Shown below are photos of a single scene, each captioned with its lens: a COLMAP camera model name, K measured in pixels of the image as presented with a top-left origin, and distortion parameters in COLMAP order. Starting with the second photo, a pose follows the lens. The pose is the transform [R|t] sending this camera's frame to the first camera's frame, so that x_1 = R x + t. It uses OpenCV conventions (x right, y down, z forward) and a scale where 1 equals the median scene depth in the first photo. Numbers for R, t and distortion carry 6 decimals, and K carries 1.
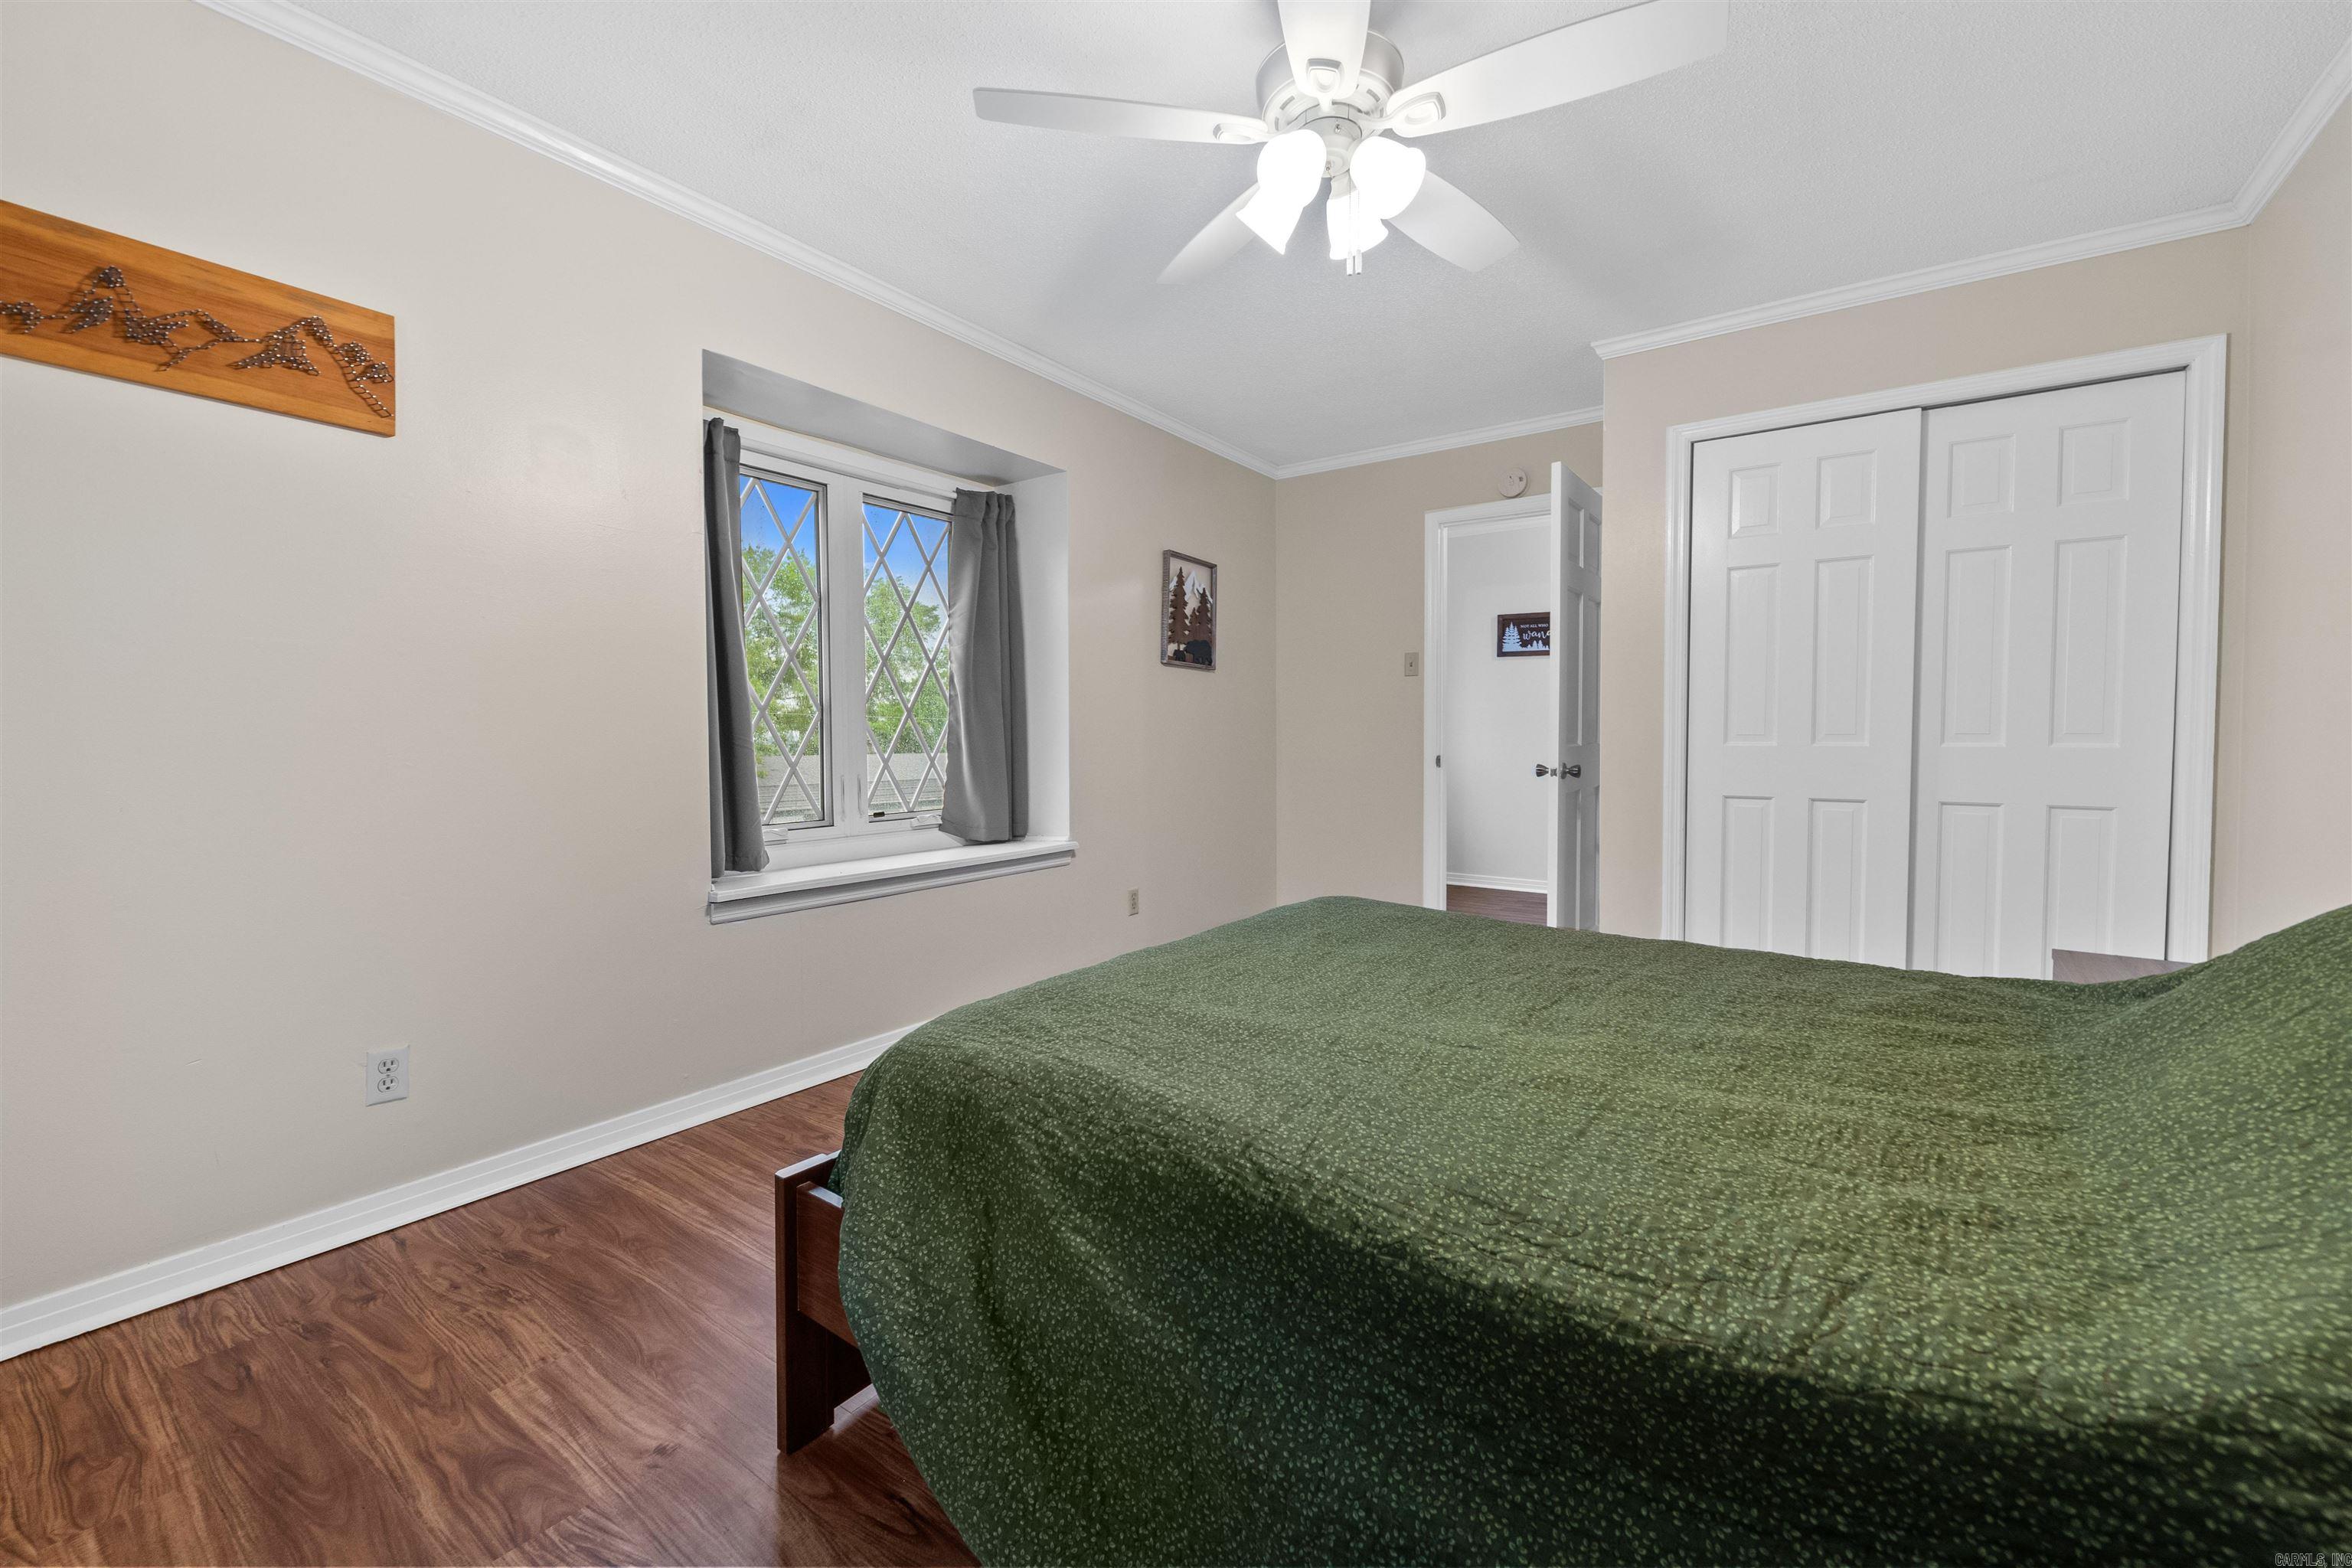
lens RADIAL K [[952.3, 0, 1181.8], [0, 952.3, 767.3], [0, 0, 1]] dist [0.004348, -0.000897]
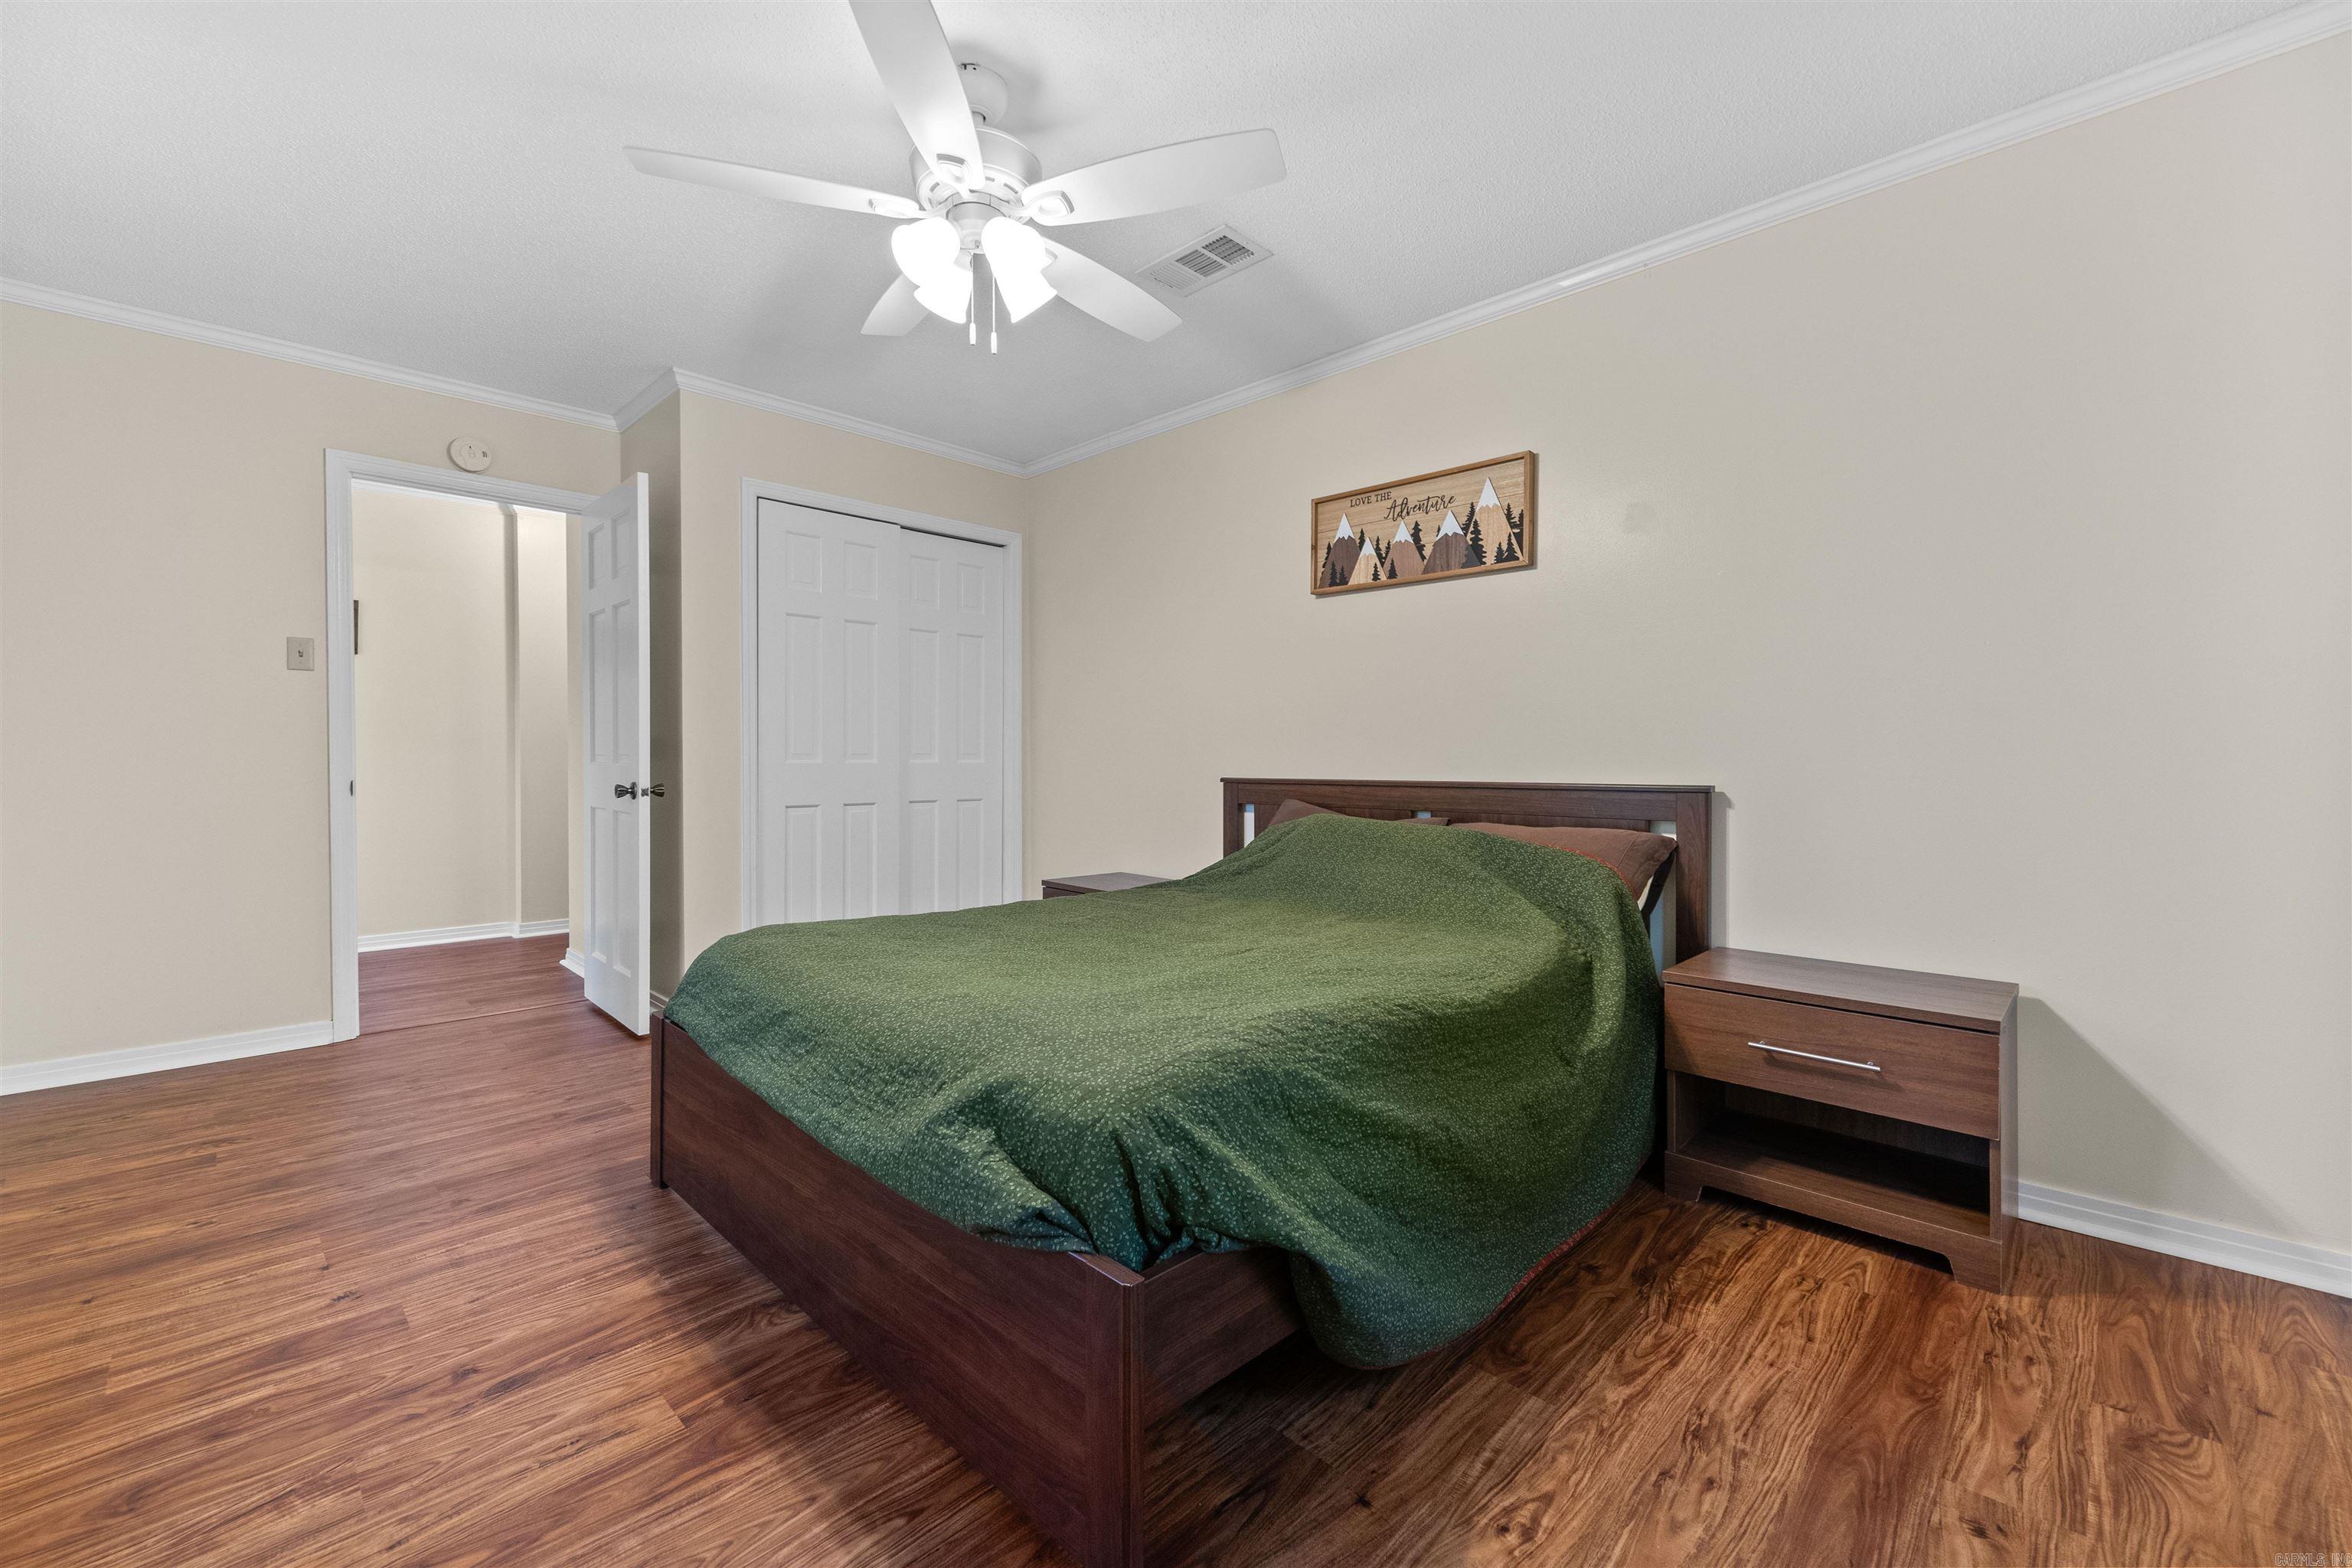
lens RADIAL K [[952.3, 0, 1181.8], [0, 952.3, 767.3], [0, 0, 1]] dist [0.004348, -0.000897]
pose [[0.155400, -0.009469, 0.987806, -0.909578], [0.030494, 0.999524, 0.004784, -0.016233], [-0.987381, 0.029378, 0.155615, 0.605662]]
